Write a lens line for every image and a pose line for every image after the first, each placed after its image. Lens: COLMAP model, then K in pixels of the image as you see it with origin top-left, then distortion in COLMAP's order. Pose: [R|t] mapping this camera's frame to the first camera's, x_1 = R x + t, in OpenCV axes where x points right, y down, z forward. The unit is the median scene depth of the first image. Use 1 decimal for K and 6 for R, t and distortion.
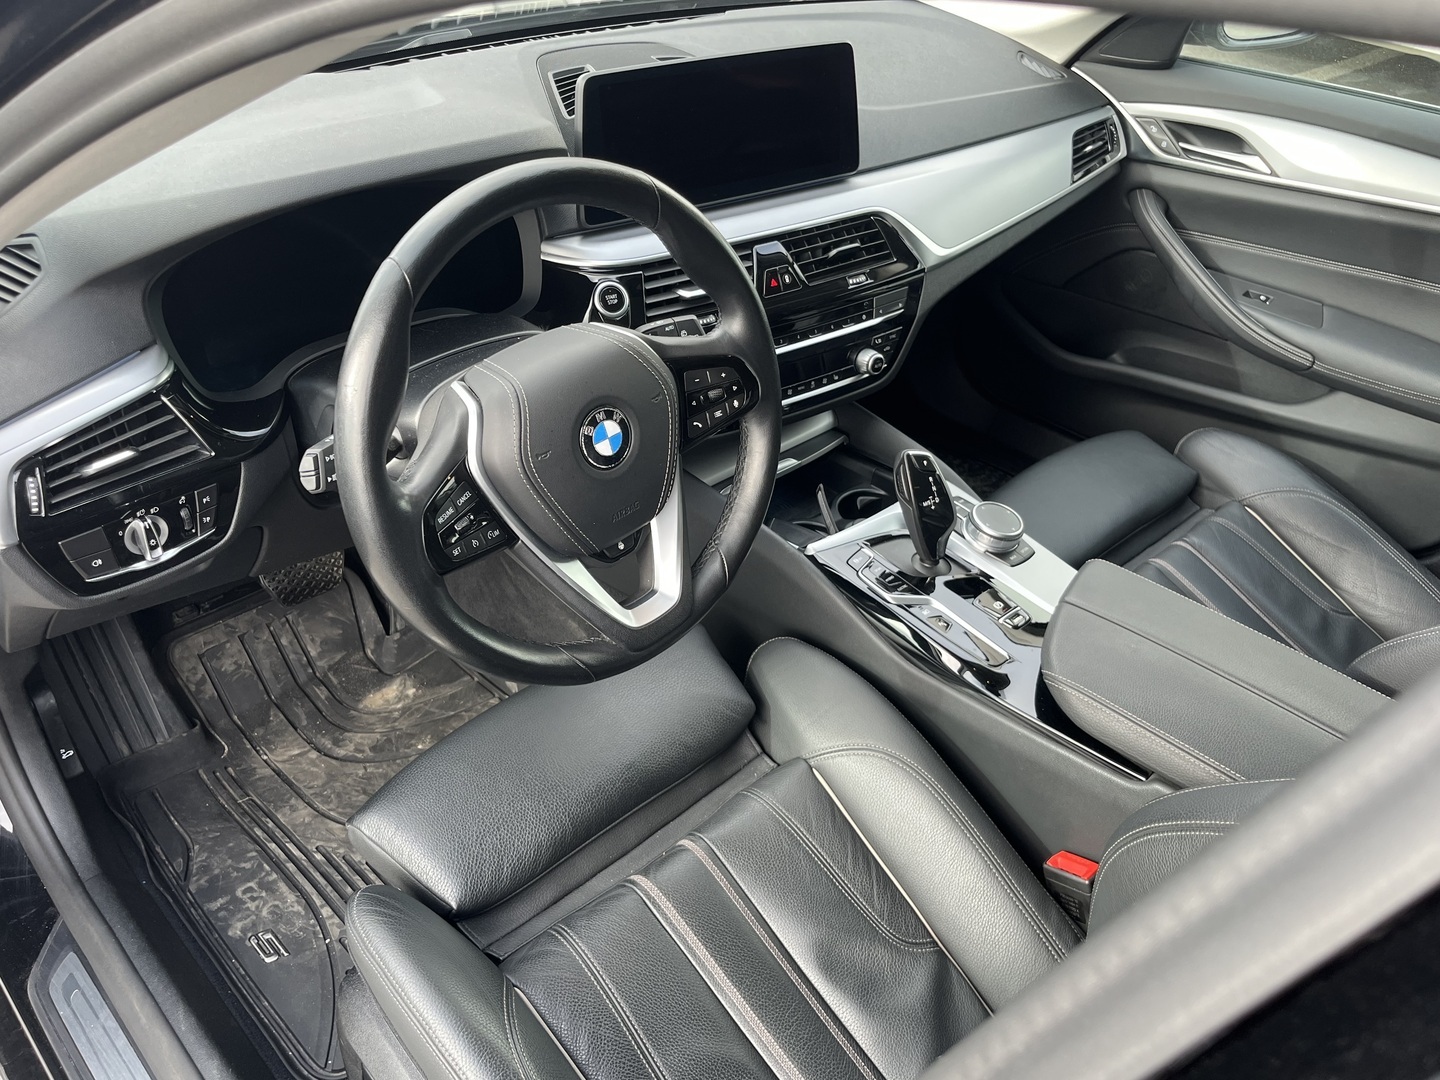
lens RADIAL K [[1163.9, 0, 720.0], [0, 1163.9, 540.0], [0, 0, 1]] dist [0.005884, 0.001269]
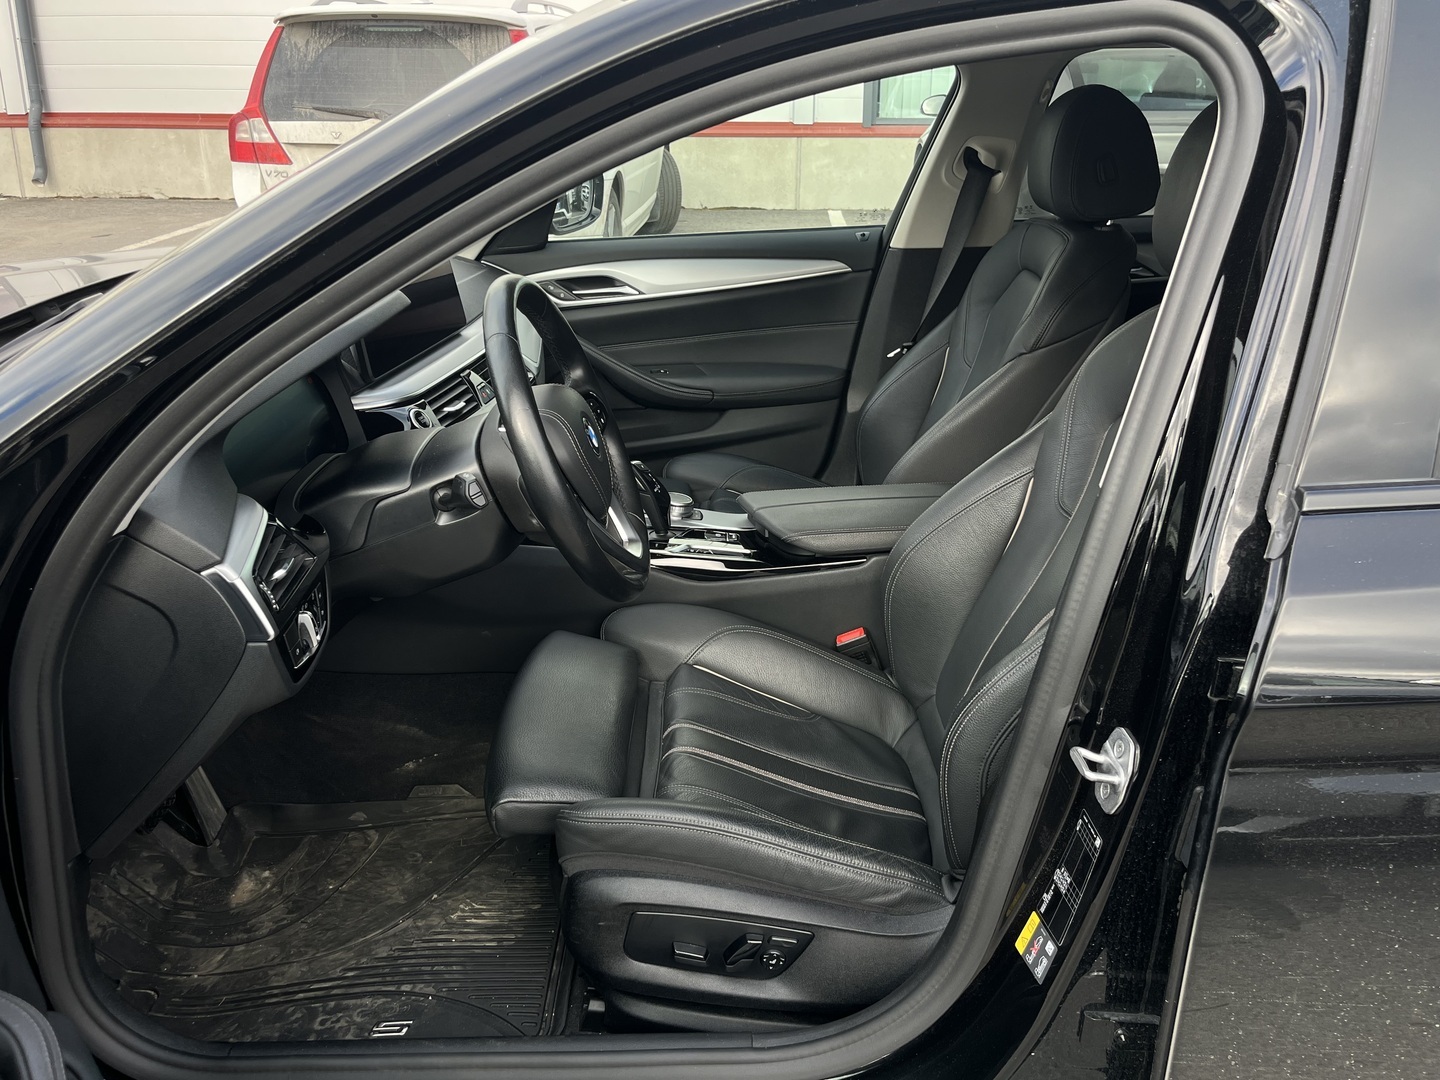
lens RADIAL K [[1163.9, 0, 720.0], [0, 1163.9, 540.0], [0, 0, 1]] dist [0.005884, 0.001269]
pose [[0.691386, -0.322302, 0.646612, -0.612798], [0.463139, 0.884623, -0.054270, 0.119808], [-0.554516, 0.336993, 0.760886, -0.137727]]
